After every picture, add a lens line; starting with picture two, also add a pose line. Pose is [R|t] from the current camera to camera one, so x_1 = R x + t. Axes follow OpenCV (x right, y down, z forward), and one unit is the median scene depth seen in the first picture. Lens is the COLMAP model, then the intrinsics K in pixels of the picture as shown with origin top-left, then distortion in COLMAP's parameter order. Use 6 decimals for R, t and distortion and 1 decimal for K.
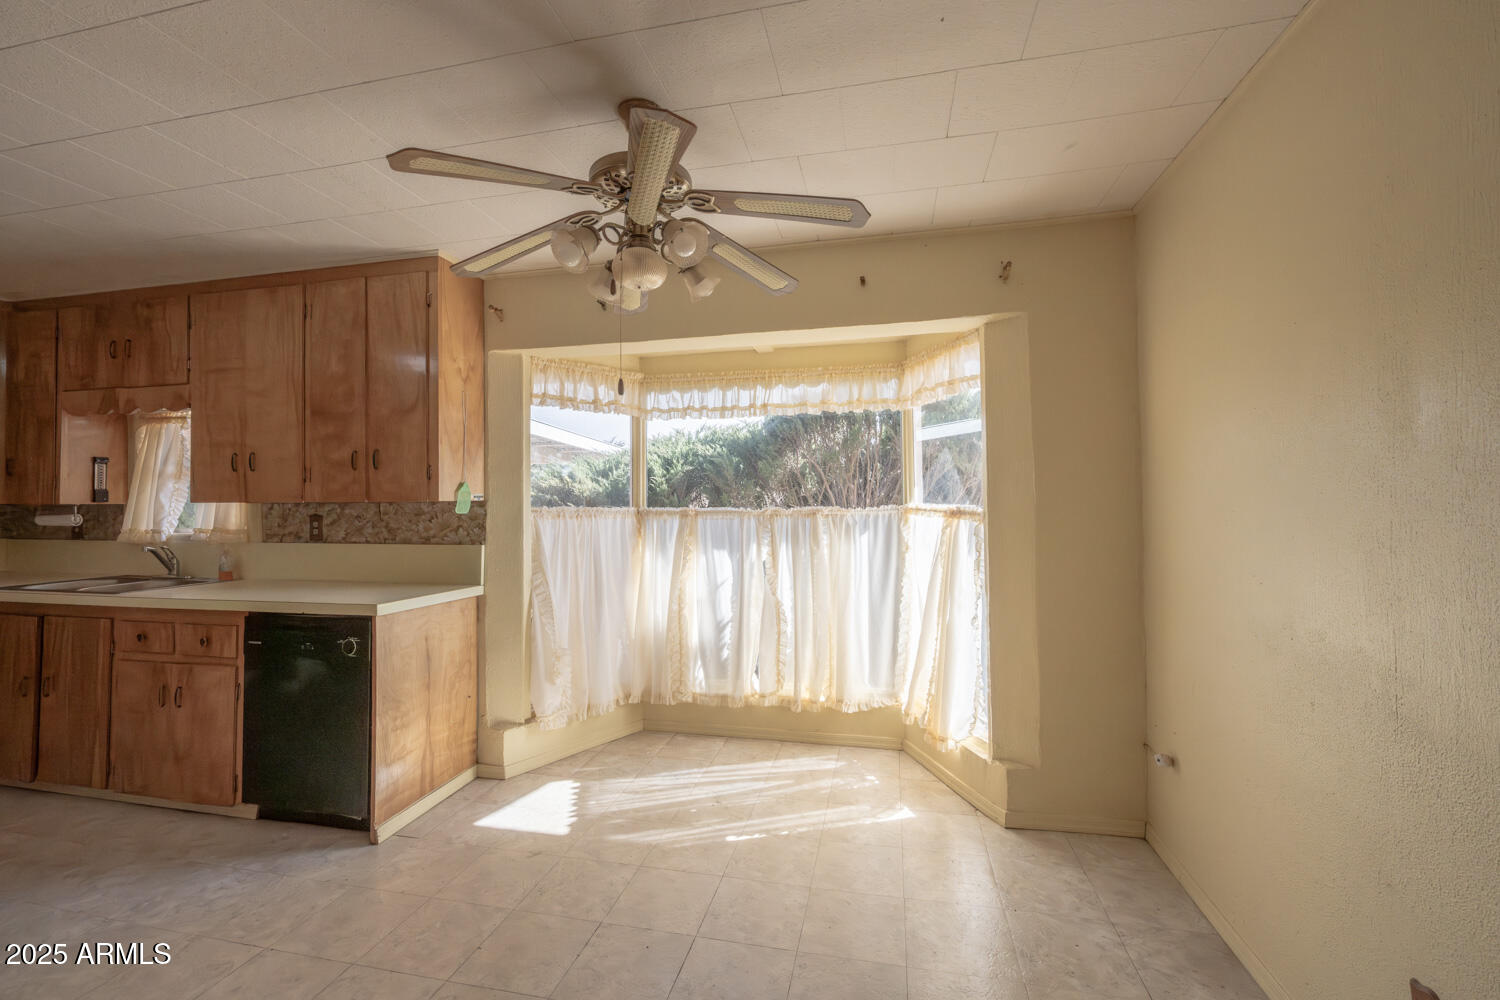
lens RADIAL K [[619.6, 0, 751.0], [0, 619.6, 487.2], [0, 0, 1]] dist [0.001050, 0.000071]
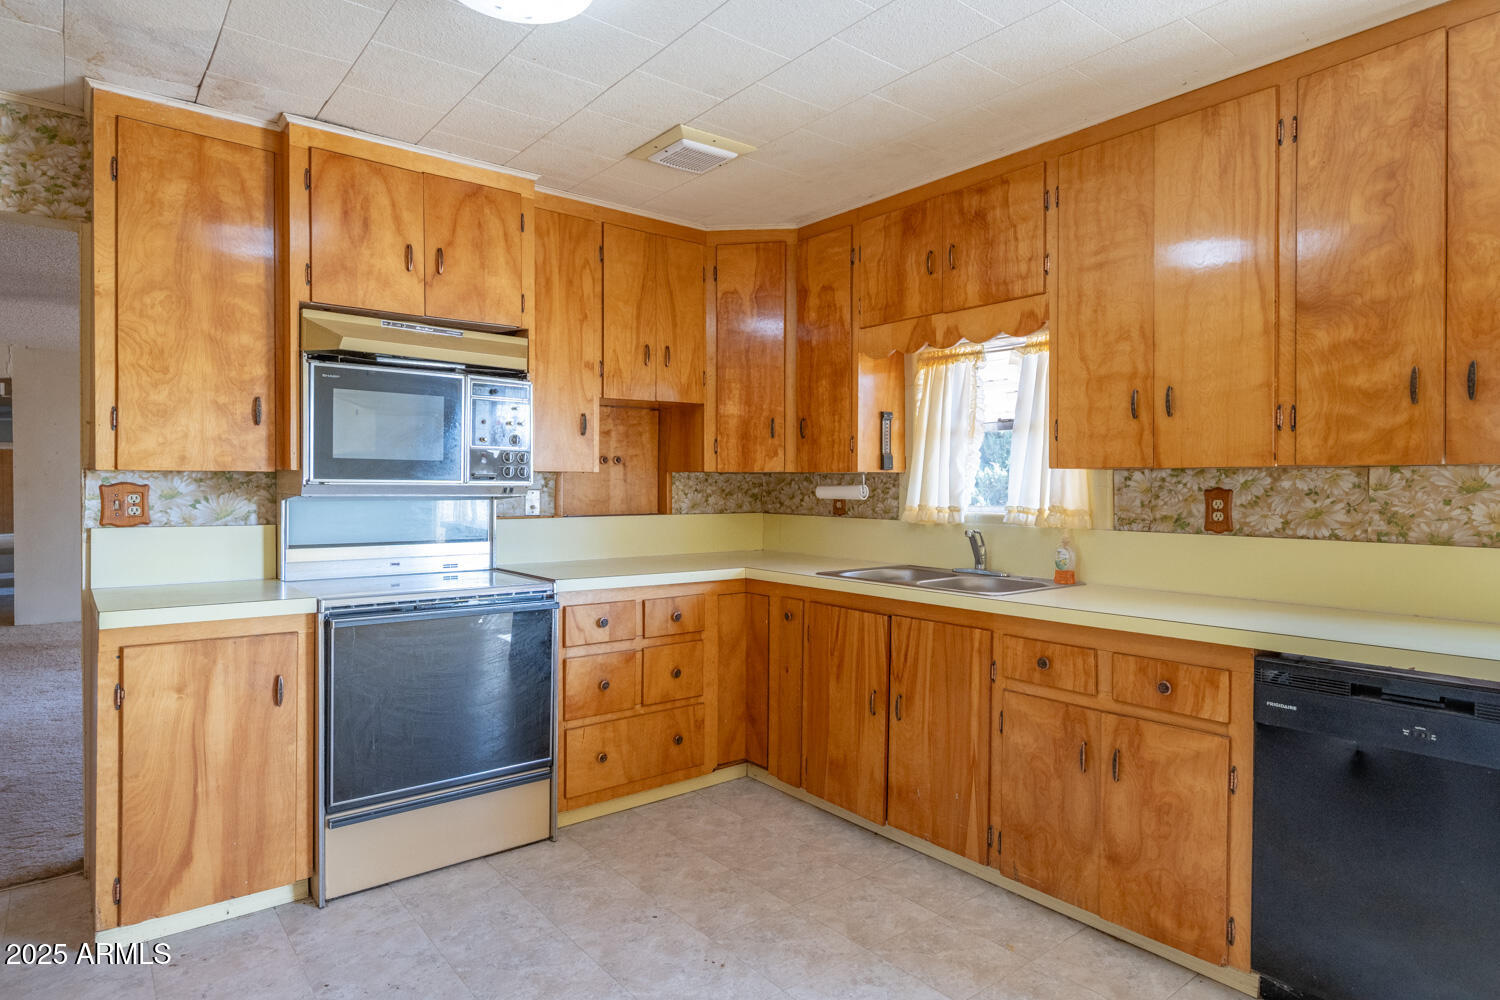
lens RADIAL K [[831.4, 0, 748.9], [0, 831.4, 492.6], [0, 0, 1]] dist [0.000843, 0.000267]
pose [[0.787415, 0.013803, -0.616268, -0.573663], [0.007282, 0.999471, 0.031690, 0.019414], [0.616380, -0.029440, 0.786898, 0.074045]]
